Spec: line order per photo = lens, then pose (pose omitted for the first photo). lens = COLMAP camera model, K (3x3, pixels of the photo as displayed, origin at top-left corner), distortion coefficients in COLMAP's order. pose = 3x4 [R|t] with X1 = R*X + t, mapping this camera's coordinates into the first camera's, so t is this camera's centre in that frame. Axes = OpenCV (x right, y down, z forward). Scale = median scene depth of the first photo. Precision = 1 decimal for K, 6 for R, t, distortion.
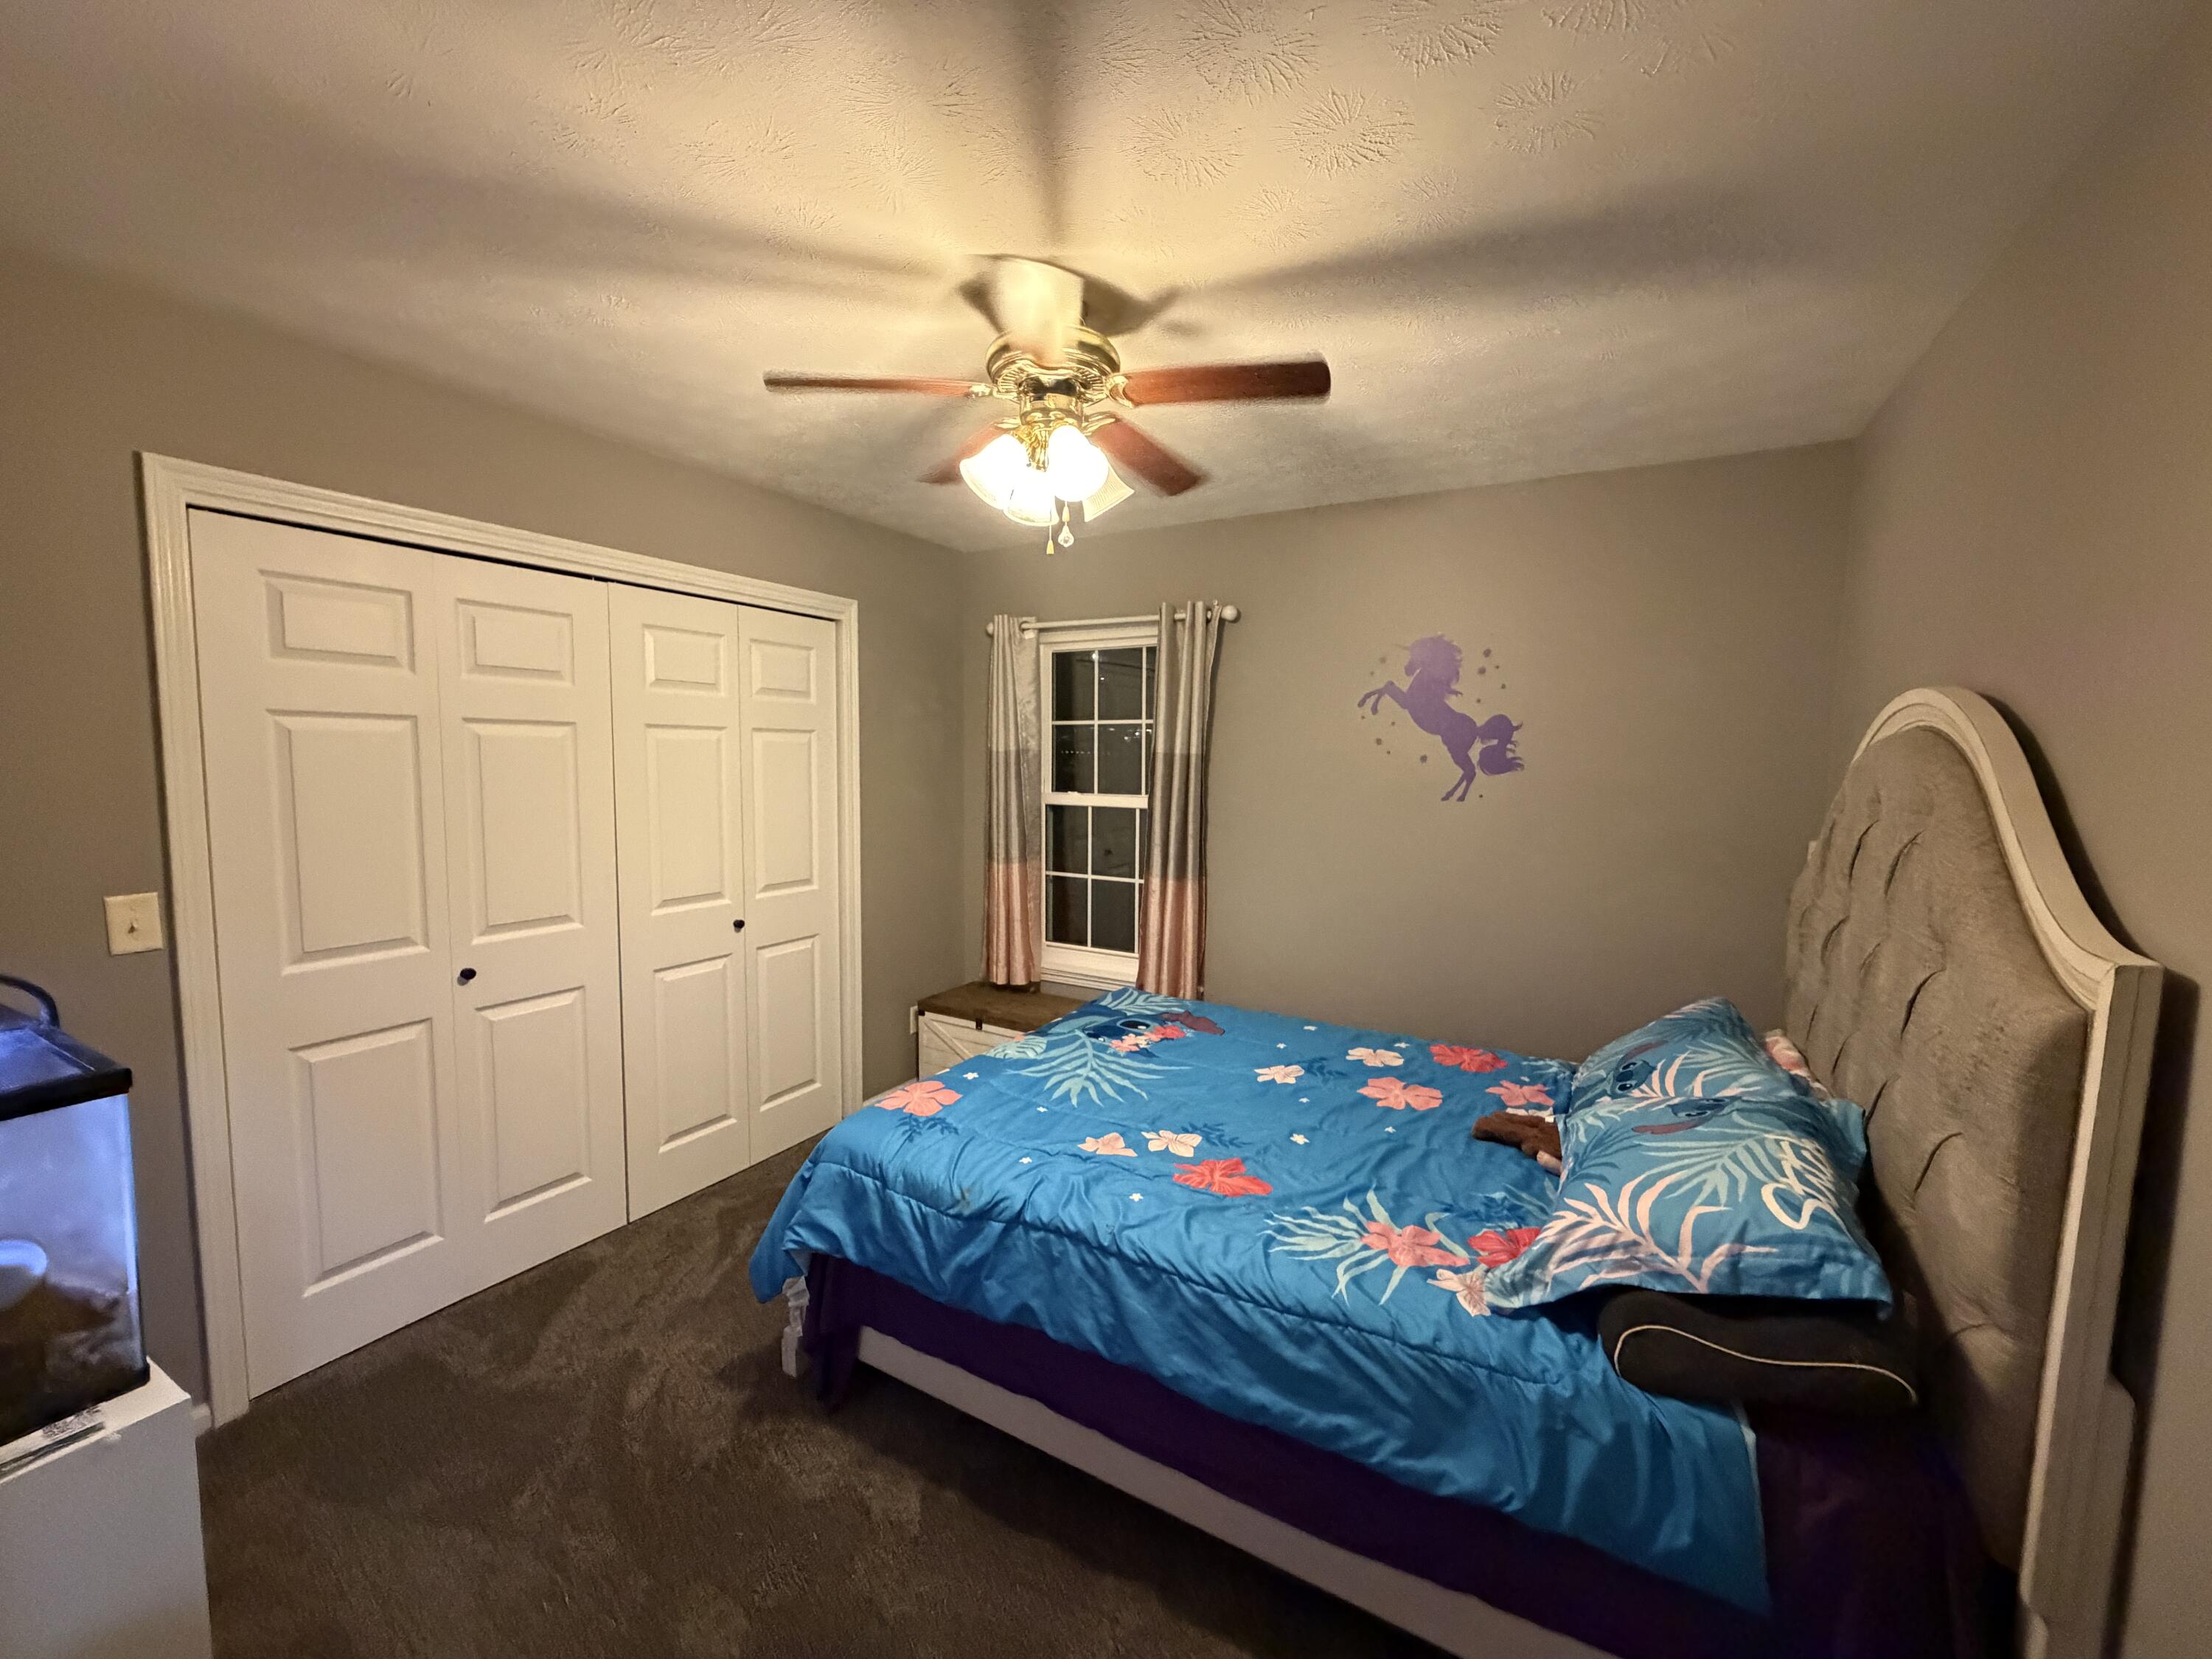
lens RADIAL K [[880.4, 0, 1096.0], [0, 880.4, 829.2], [0, 0, 1]] dist [-0.001053, 0.000512]
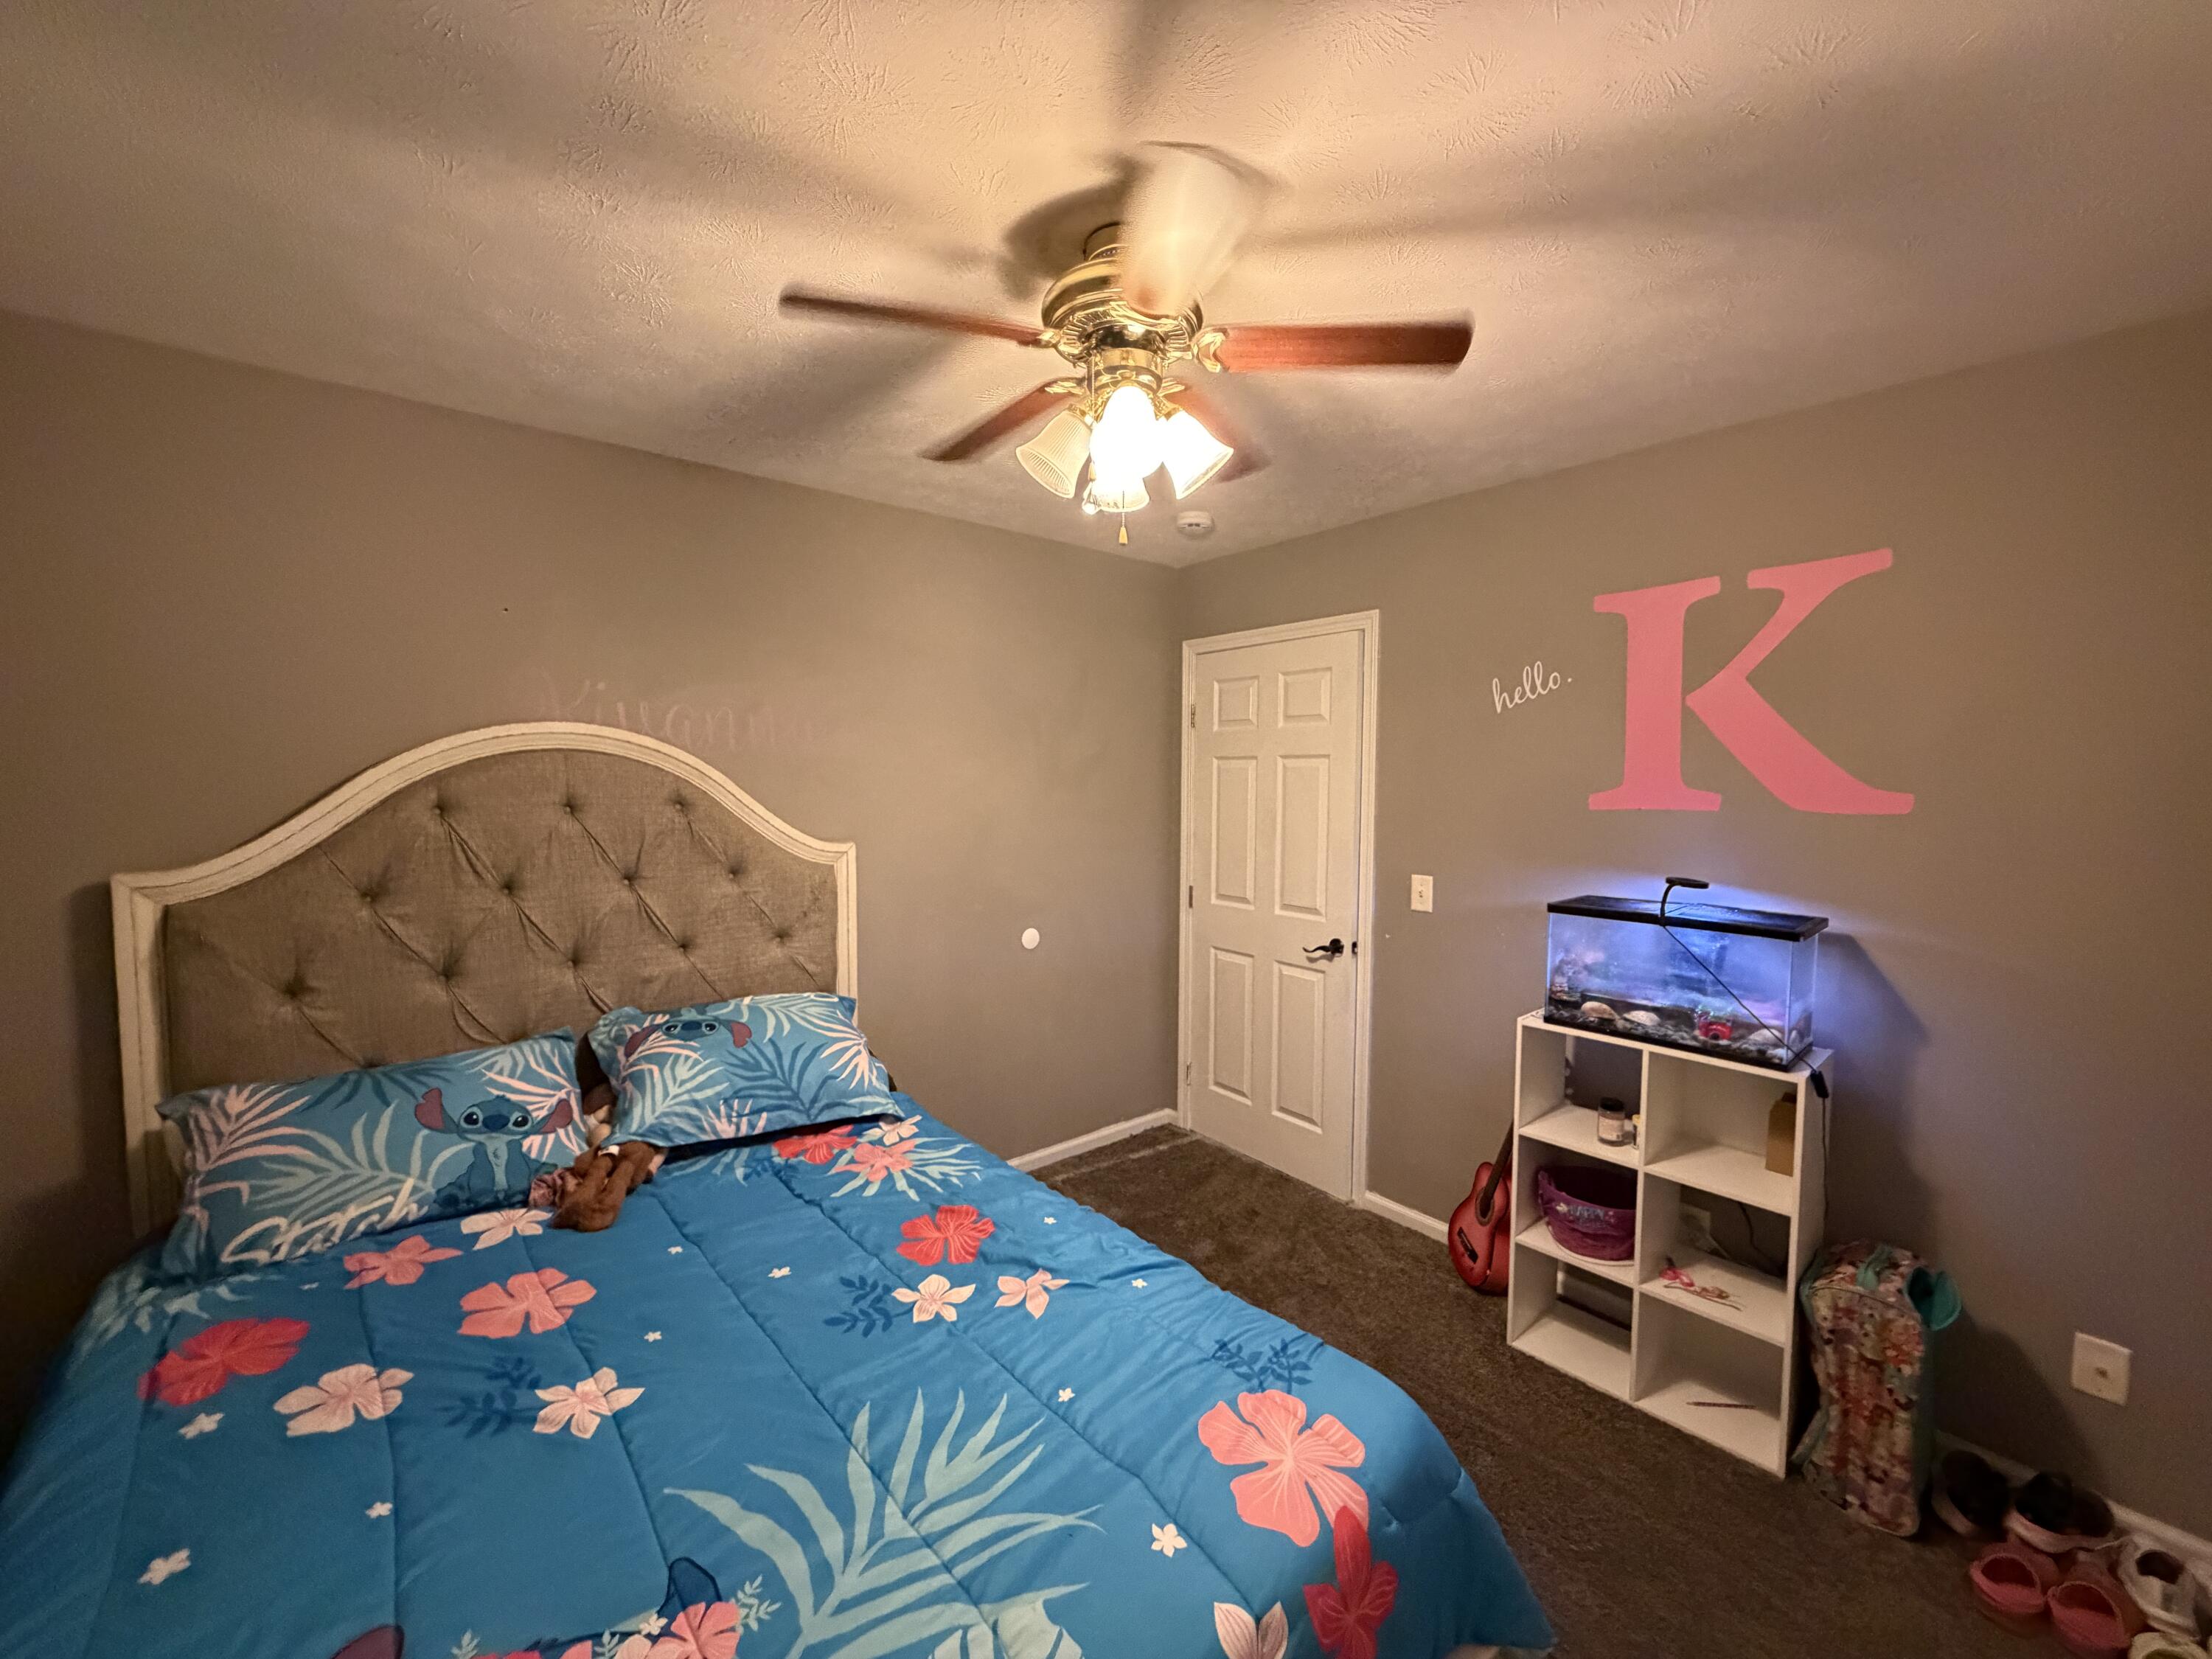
lens RADIAL K [[880.4, 0, 1098.8], [0, 880.4, 833.6], [0, 0, 1]] dist [-0.001053, 0.000512]
pose [[-0.940188, -0.043873, 0.337818, -0.210348], [0.008765, 0.988228, 0.152738, -0.110849], [-0.340543, 0.146564, -0.928736, 1.189336]]
